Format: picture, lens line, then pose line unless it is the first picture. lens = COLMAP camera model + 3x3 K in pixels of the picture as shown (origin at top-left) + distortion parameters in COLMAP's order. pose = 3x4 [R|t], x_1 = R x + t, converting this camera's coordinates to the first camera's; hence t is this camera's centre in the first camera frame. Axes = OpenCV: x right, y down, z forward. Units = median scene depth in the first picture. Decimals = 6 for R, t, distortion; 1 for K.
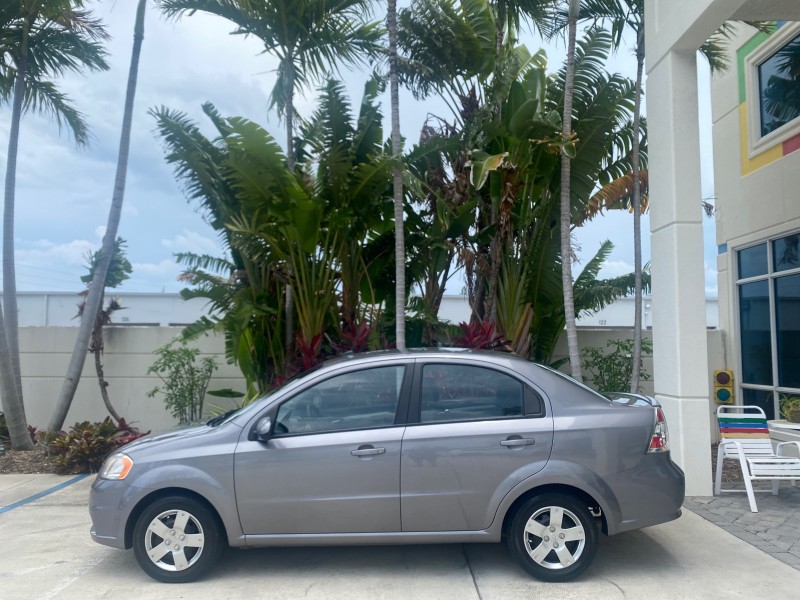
lens RADIAL K [[614.2, 0, 401.6], [0, 614.2, 296.2], [0, 0, 1]] dist [0.027772, -0.033253]
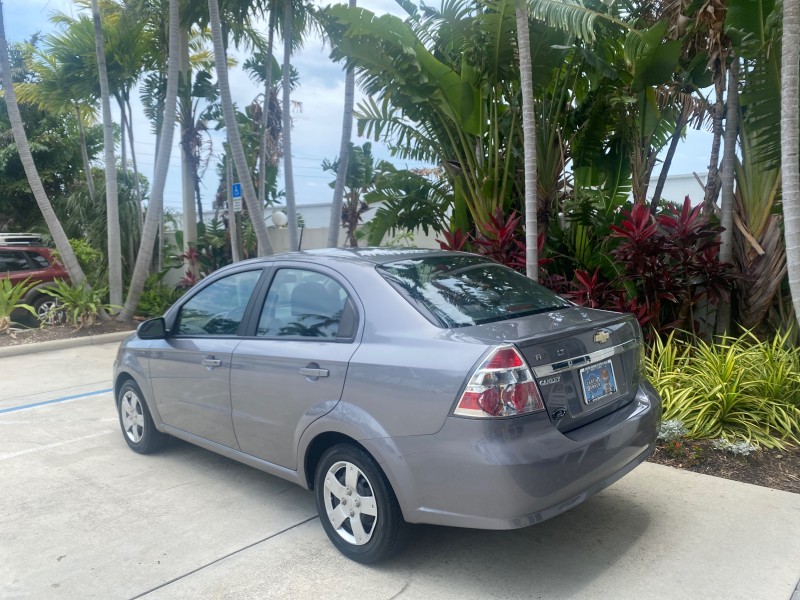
lens RADIAL K [[614.2, 0, 401.6], [0, 614.2, 296.2], [0, 0, 1]] dist [0.027772, -0.033253]
pose [[0.737293, 0.043196, -0.674191, 0.361119], [0.076397, 0.986221, 0.146735, 0.019000], [0.671240, -0.159693, 0.723834, 0.251196]]
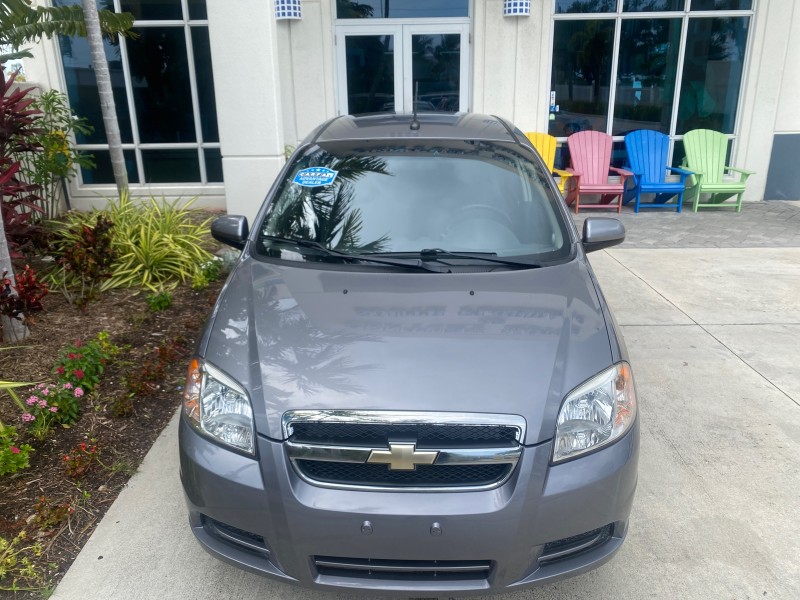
lens RADIAL K [[617.9, 0, 401.4], [0, 617.9, 291.1], [0, 0, 1]] dist [0.012101, -0.011268]
pose [[0.002242, -0.302203, 0.953241, -0.428022], [-0.072789, 0.950666, 0.301557, 0.038095], [-0.997345, -0.070061, -0.019865, 0.575006]]
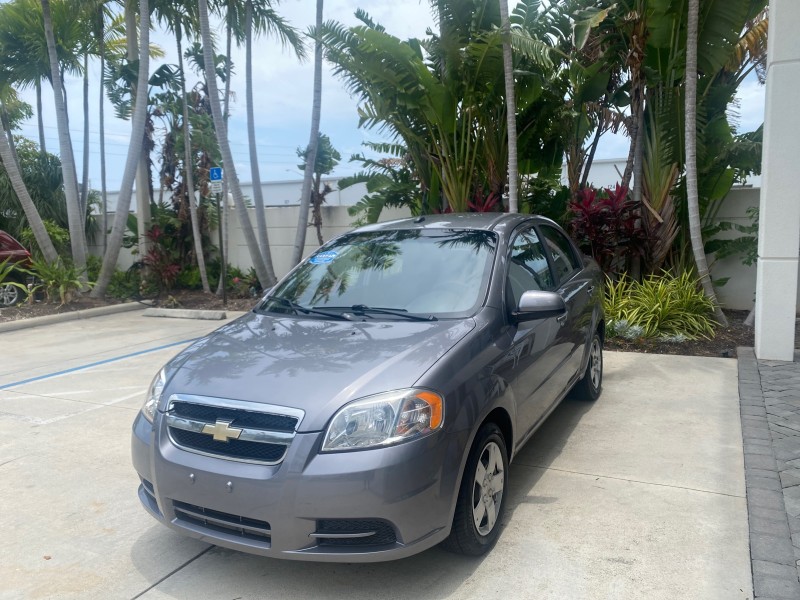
lens RADIAL K [[617.9, 0, 401.4], [0, 617.9, 291.1], [0, 0, 1]] dist [0.012101, -0.011268]
pose [[0.878932, 0.024823, -0.476300, 0.301823], [0.070738, 0.980816, 0.181651, 0.001582], [0.471672, -0.193351, 0.860315, -0.060340]]
